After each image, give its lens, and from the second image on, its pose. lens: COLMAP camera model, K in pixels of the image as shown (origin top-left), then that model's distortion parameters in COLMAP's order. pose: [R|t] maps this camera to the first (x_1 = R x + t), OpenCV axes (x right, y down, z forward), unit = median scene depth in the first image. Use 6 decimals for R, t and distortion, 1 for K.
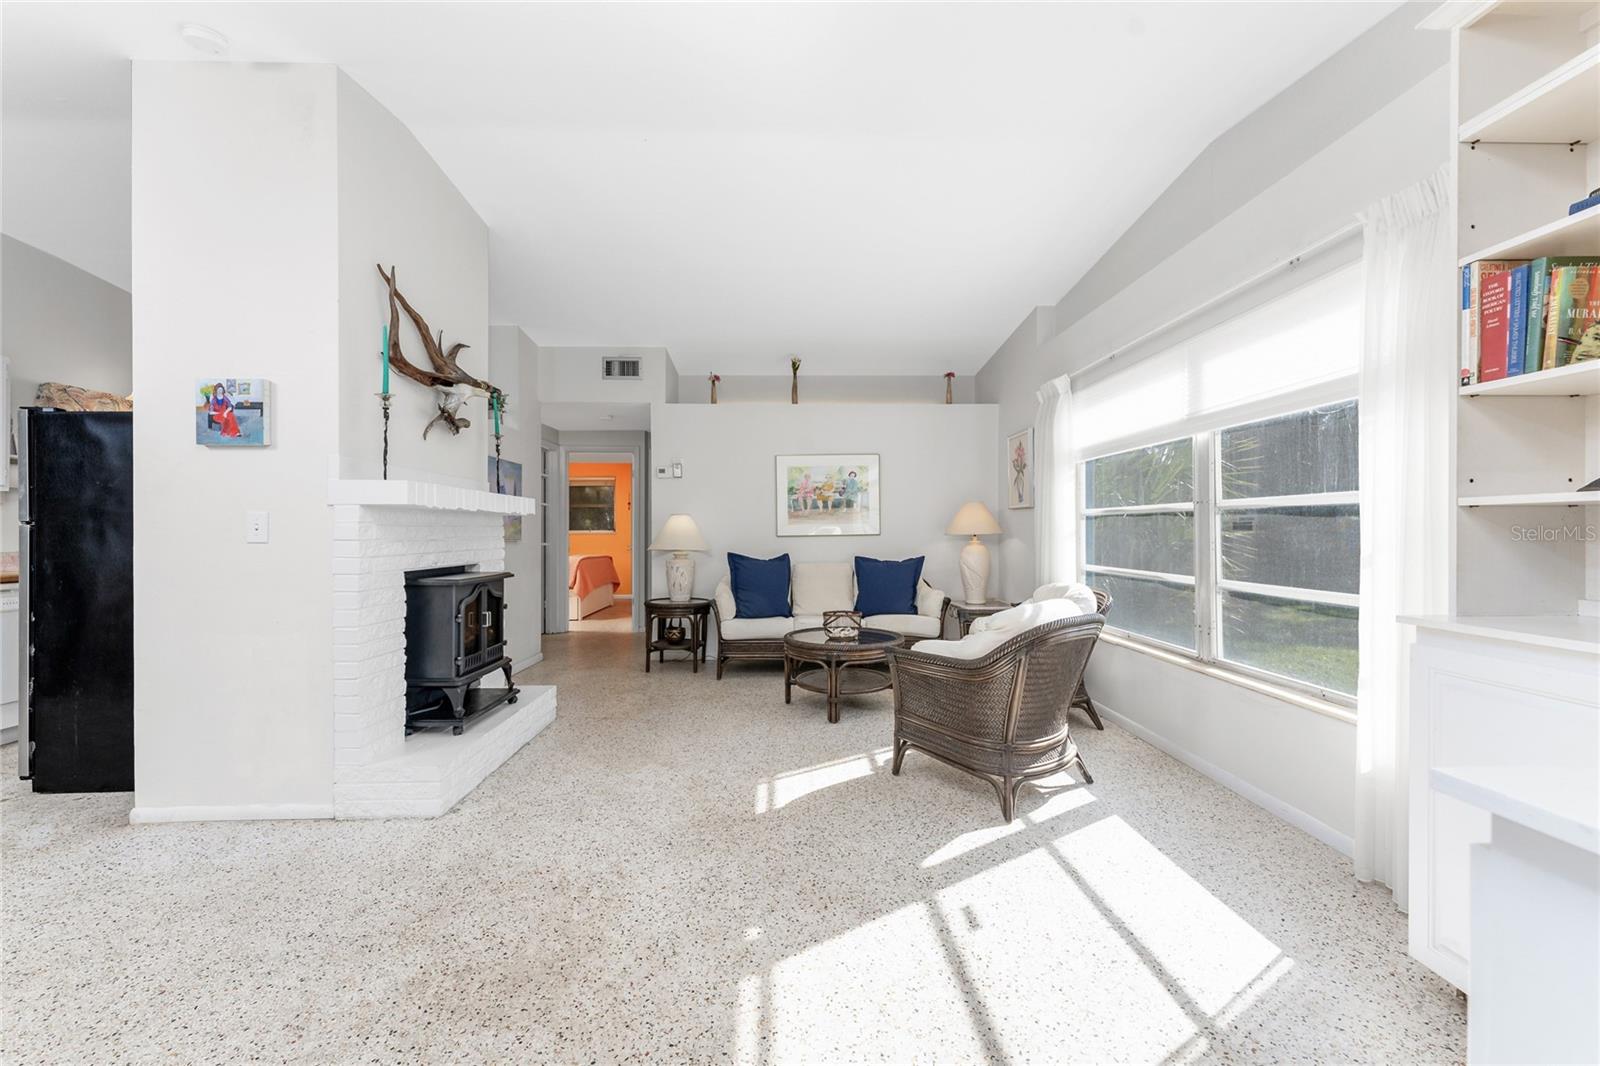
lens RADIAL K [[626.0, 0, 806.0], [0, 626.0, 534.1], [0, 0, 1]] dist [-0.022742, -0.000507]
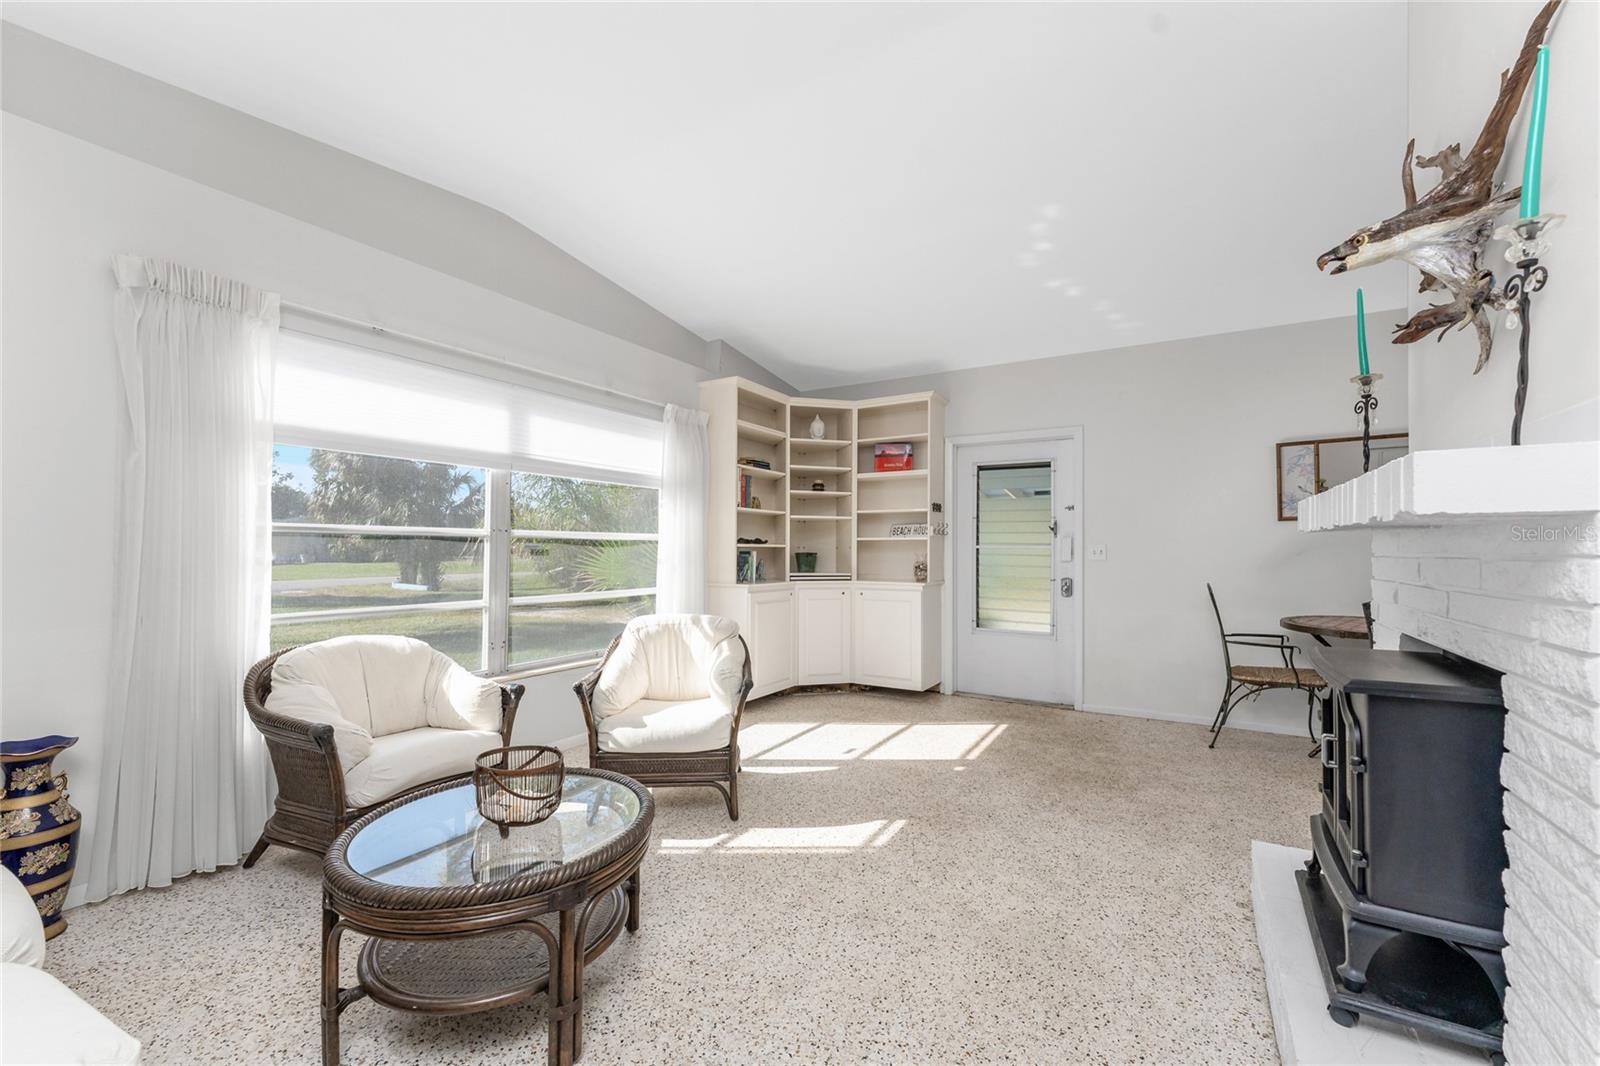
lens RADIAL K [[626.0, 0, 807.1], [0, 626.0, 530.9], [0, 0, 1]] dist [-0.022742, -0.000507]
pose [[-0.827720, 0.012442, 0.561003, -0.644632], [-0.001793, 0.999690, -0.024816, -0.032886], [-0.561139, -0.021547, -0.827441, 2.339943]]
